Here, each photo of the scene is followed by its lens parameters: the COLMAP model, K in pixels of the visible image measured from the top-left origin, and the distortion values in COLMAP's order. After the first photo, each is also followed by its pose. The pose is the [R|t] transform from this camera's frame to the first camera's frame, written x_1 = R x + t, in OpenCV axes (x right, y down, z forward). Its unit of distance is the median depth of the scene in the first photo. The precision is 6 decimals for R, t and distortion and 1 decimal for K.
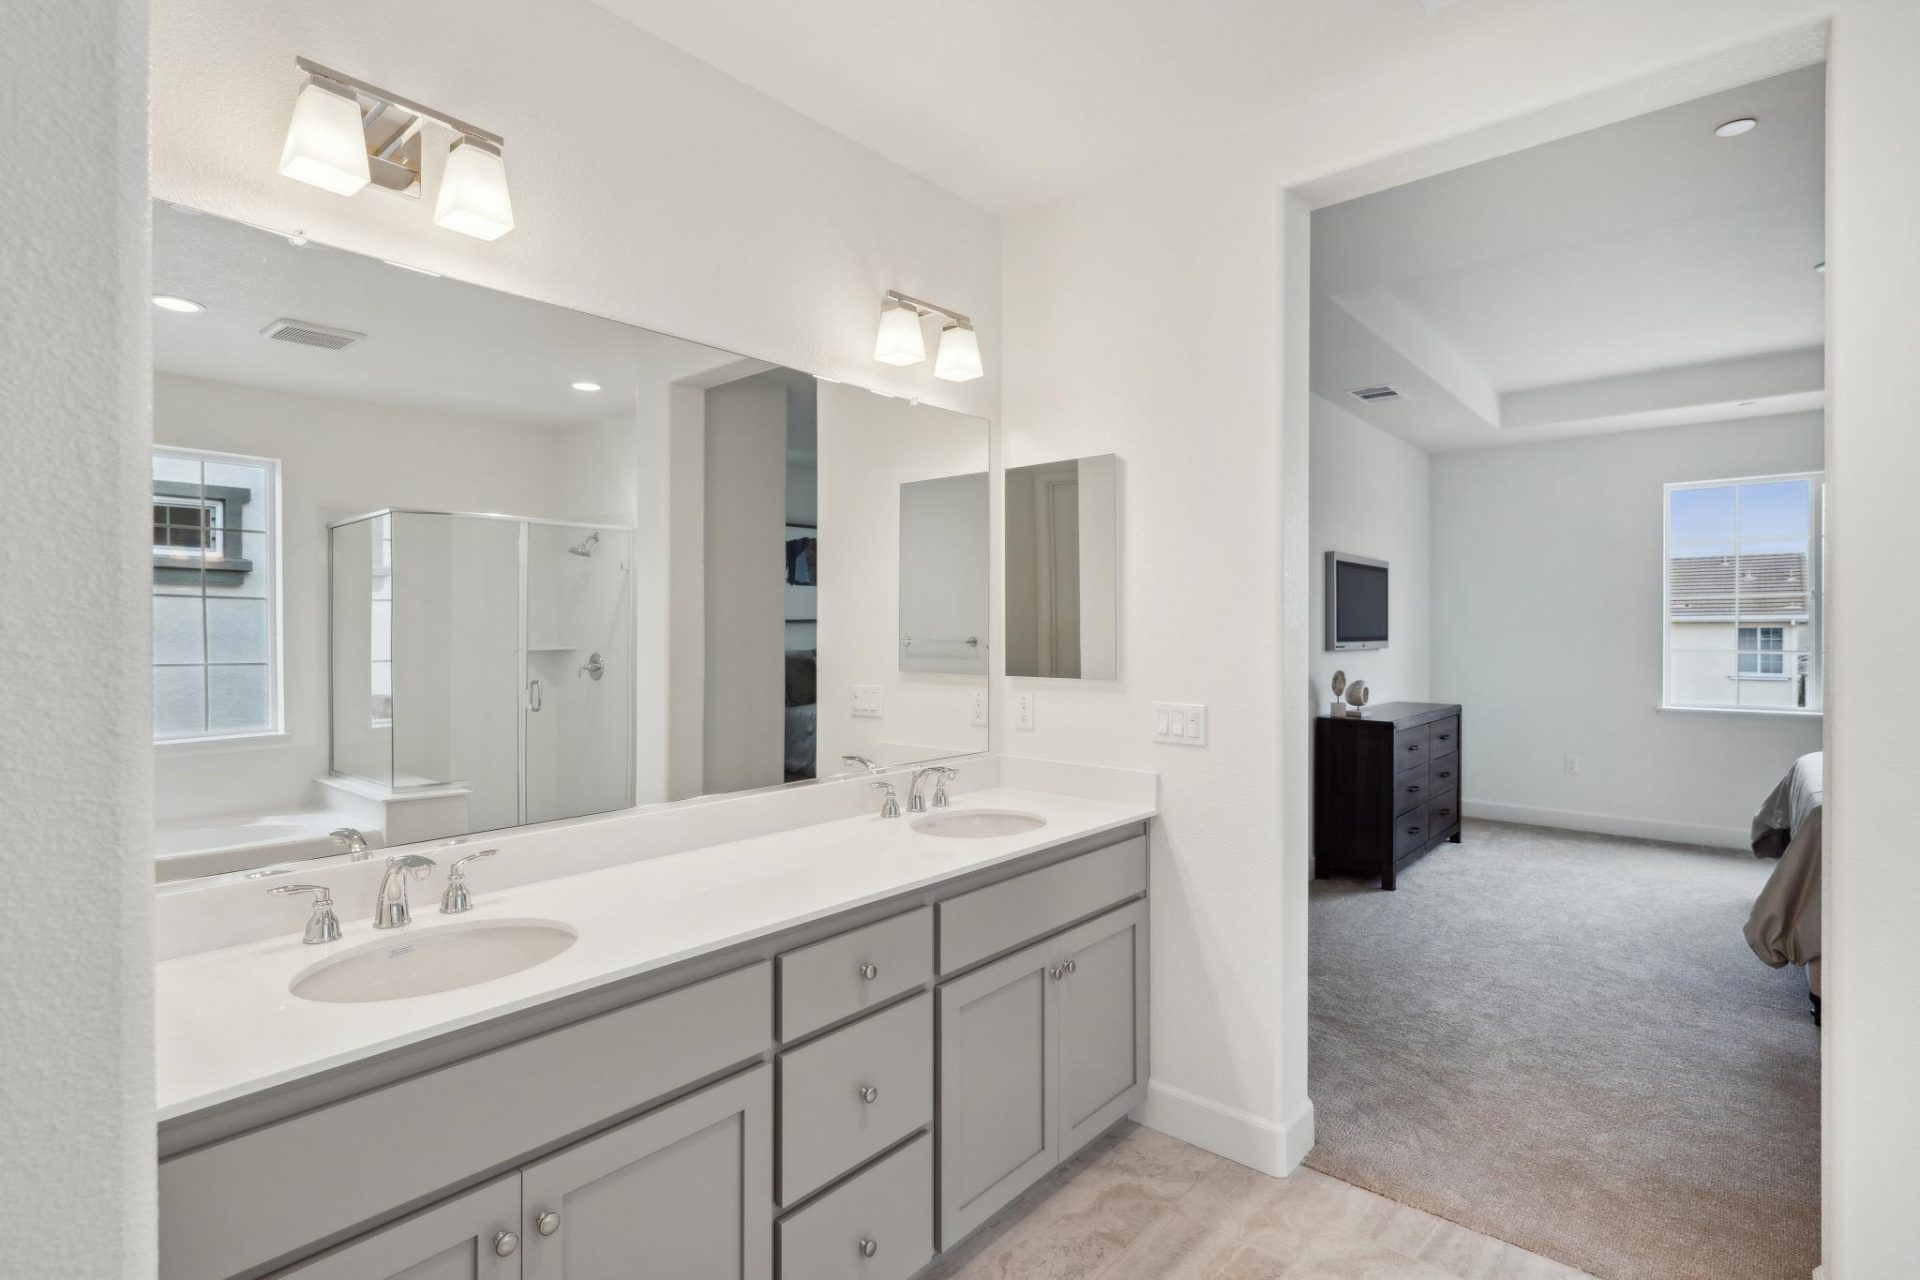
lens RADIAL K [[950.5, 0, 956.8], [0, 950.5, 627.9], [0, 0, 1]] dist [-0.000283, -0.000014]
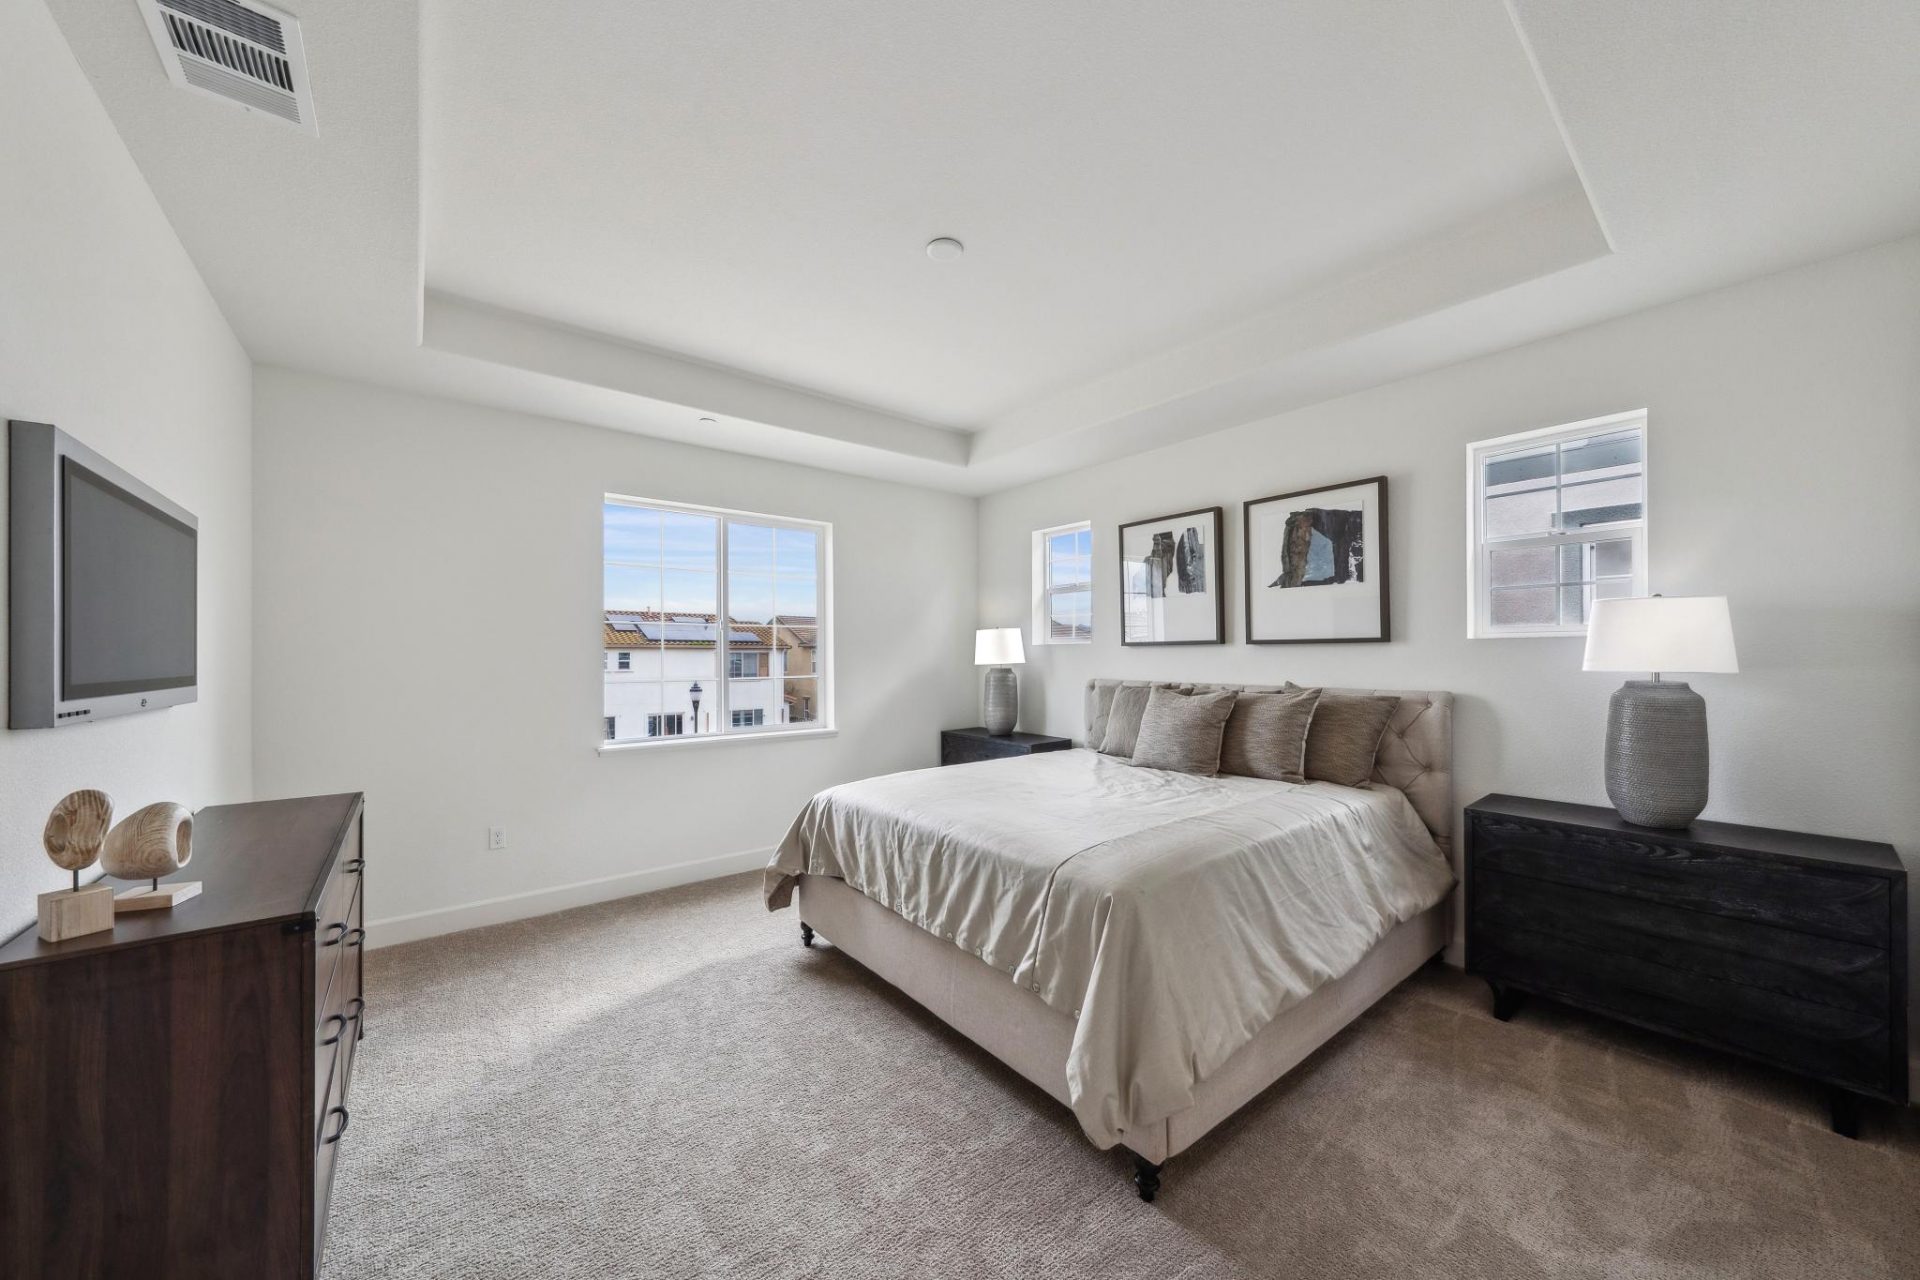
lens RADIAL K [[676.9, 0, 955.0], [0, 676.9, 648.0], [0, 0, 1]] dist [0.000115, 0.000030]
pose [[0.200712, 0.008081, 0.979617, 0.215184], [0.006062, 0.999937, -0.009490, 0.000713], [-0.979632, 0.007843, 0.200650, 0.603374]]
